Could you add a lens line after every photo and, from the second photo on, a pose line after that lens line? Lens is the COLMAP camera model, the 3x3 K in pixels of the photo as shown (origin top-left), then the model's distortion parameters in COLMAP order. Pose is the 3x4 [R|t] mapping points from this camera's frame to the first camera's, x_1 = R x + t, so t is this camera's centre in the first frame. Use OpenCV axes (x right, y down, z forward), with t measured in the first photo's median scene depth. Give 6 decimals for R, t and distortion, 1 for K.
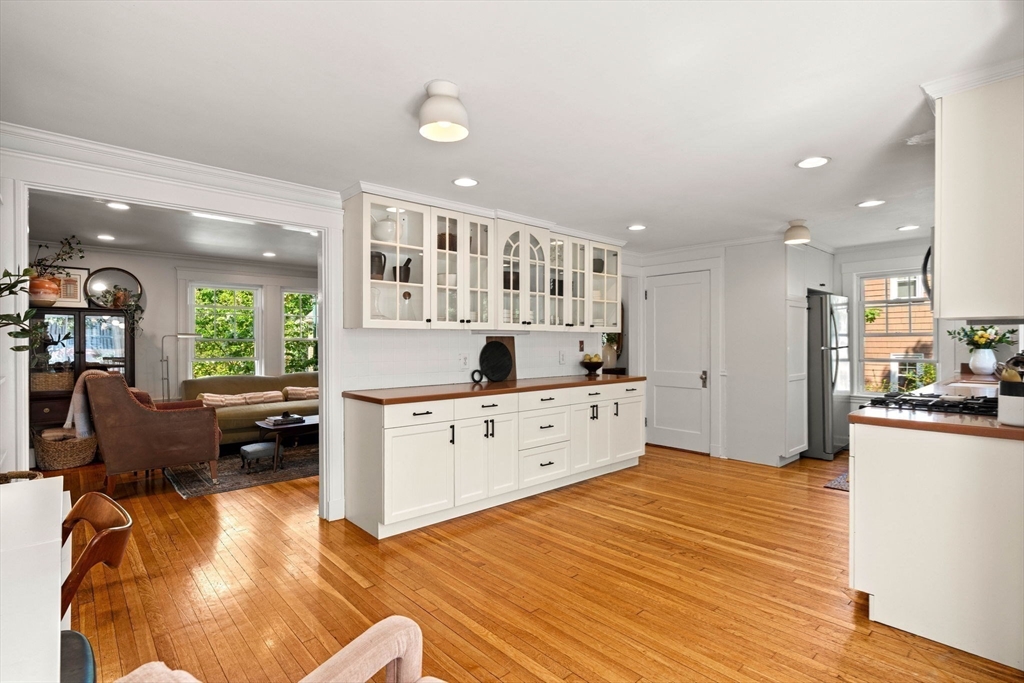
lens RADIAL K [[500.5, 0, 515.2], [0, 500.5, 345.1], [0, 0, 1]] dist [-0.003469, -0.000189]
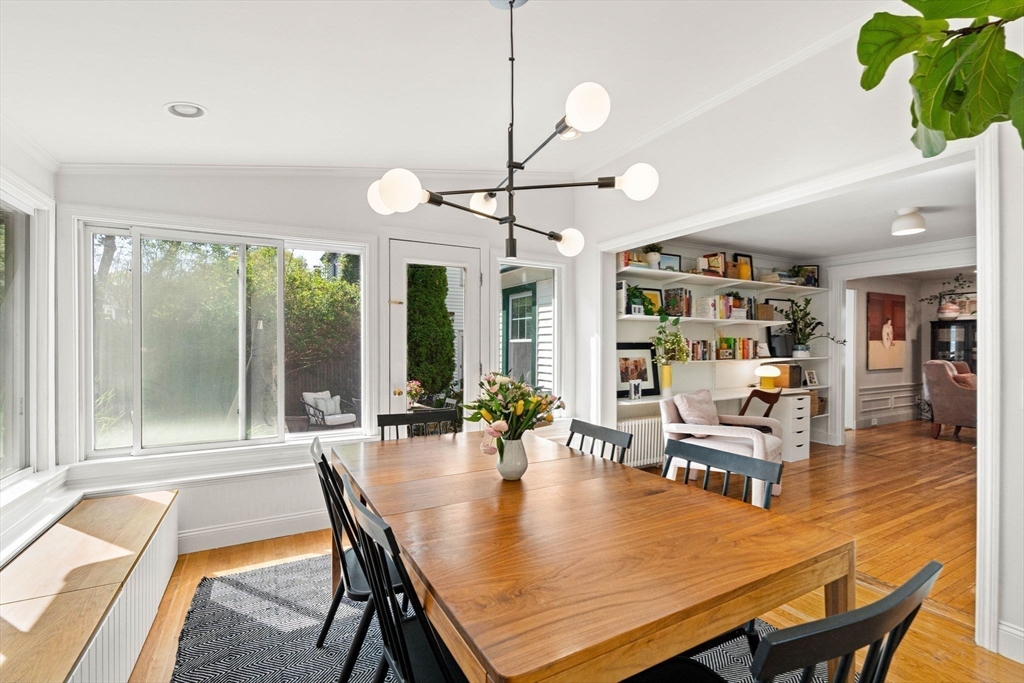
lens RADIAL K [[466.1, 0, 512.0], [0, 466.1, 341.5], [0, 0, 1]] dist [-0.002243, -0.000169]
pose [[-0.222336, -0.001165, -0.974969, 0.960210], [-0.004562, 0.999990, -0.000155, -0.004660], [0.974959, 0.004413, -0.222339, -0.032047]]
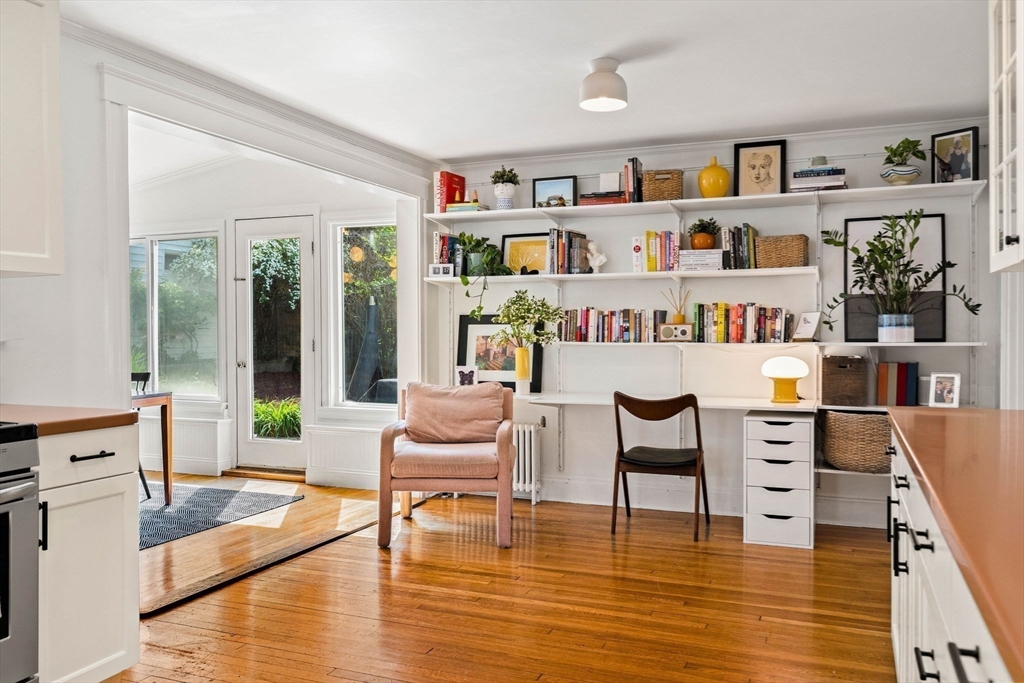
lens RADIAL K [[803.8, 0, 514.5], [0, 803.8, 333.5], [0, 0, 1]] dist [0.008482, -0.001805]
pose [[-0.900597, 0.006953, -0.434600, 0.374262], [0.001645, 0.999919, 0.012588, 0.011203], [0.434652, 0.010622, -0.900536, 1.214804]]
